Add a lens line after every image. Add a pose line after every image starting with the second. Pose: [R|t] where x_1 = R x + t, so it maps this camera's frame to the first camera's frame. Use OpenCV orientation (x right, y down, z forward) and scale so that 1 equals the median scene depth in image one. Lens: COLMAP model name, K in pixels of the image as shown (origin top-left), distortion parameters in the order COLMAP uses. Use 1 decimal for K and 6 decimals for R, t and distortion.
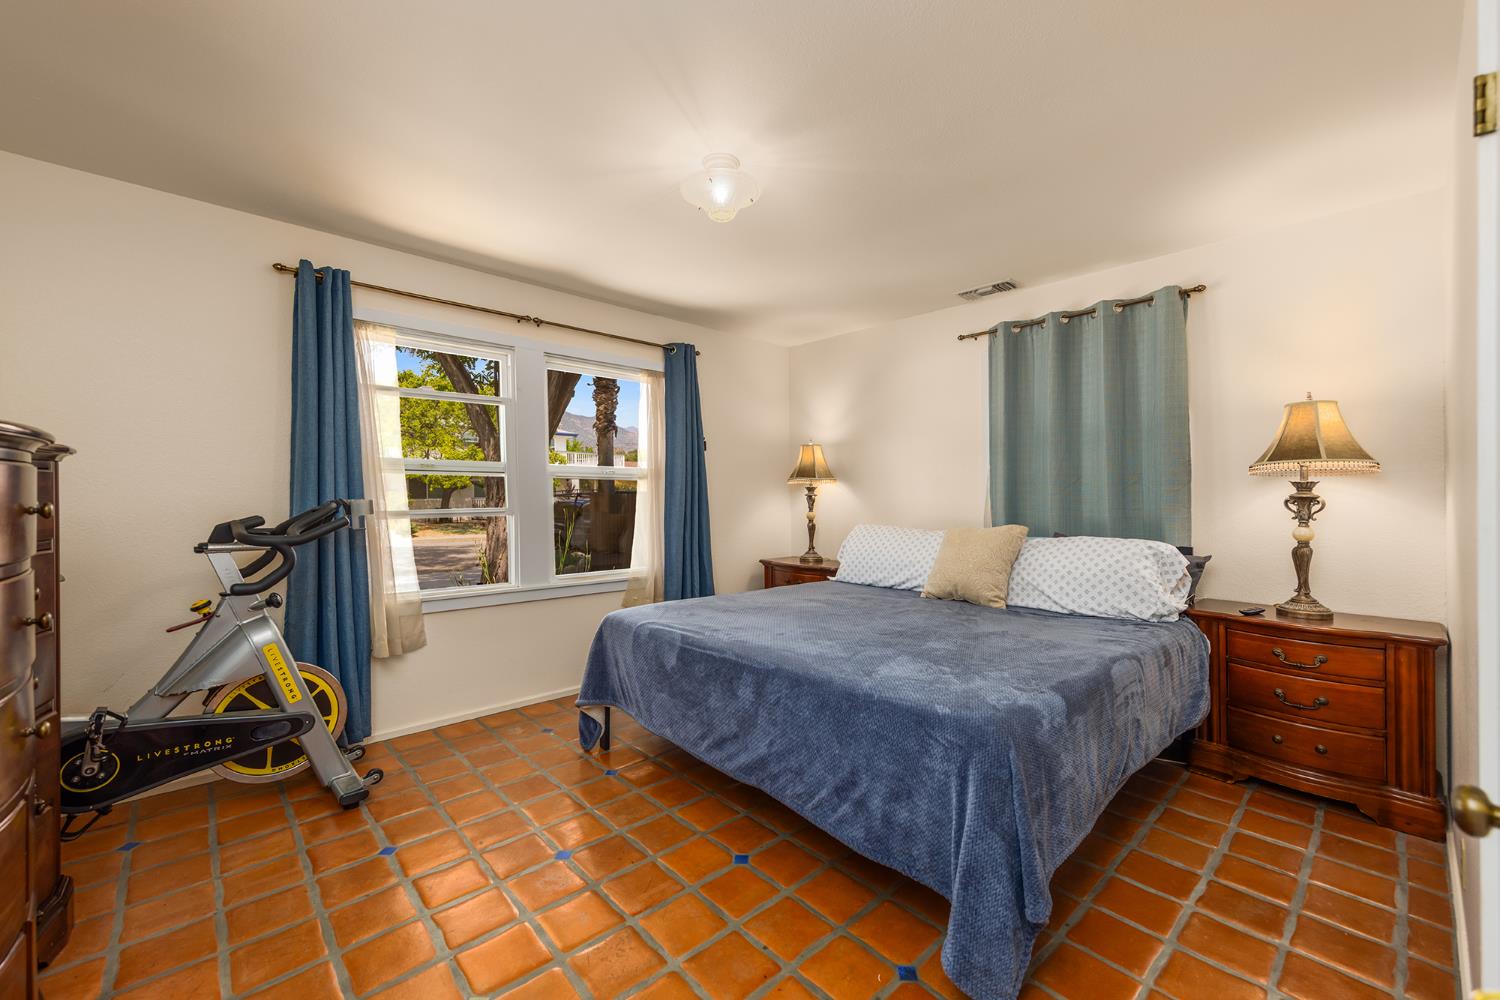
lens RADIAL K [[581.0, 0, 746.5], [0, 581.0, 496.7], [0, 0, 1]] dist [0.000440, 0.000011]
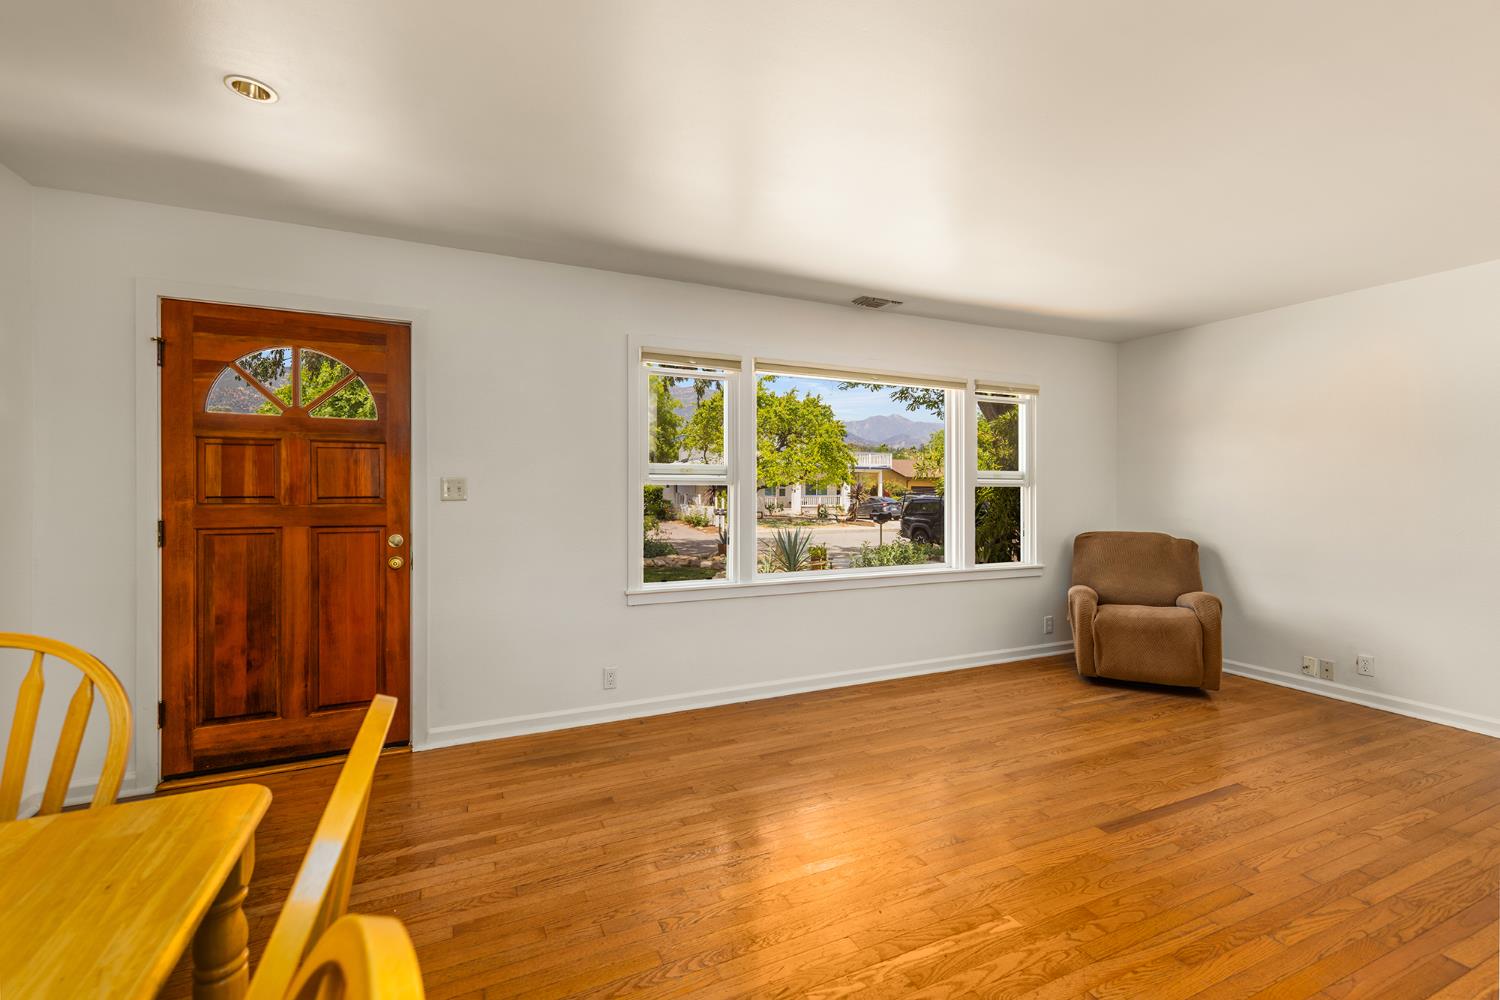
lens RADIAL K [[621.0, 0, 746.4], [0, 621.0, 496.4], [0, 0, 1]] dist [0.003152, -0.000251]
pose [[0.943690, 0.011860, -0.330617, -0.285238], [-0.010440, 0.999927, 0.006071, -0.003394], [0.330665, -0.002278, 0.943745, -0.262272]]
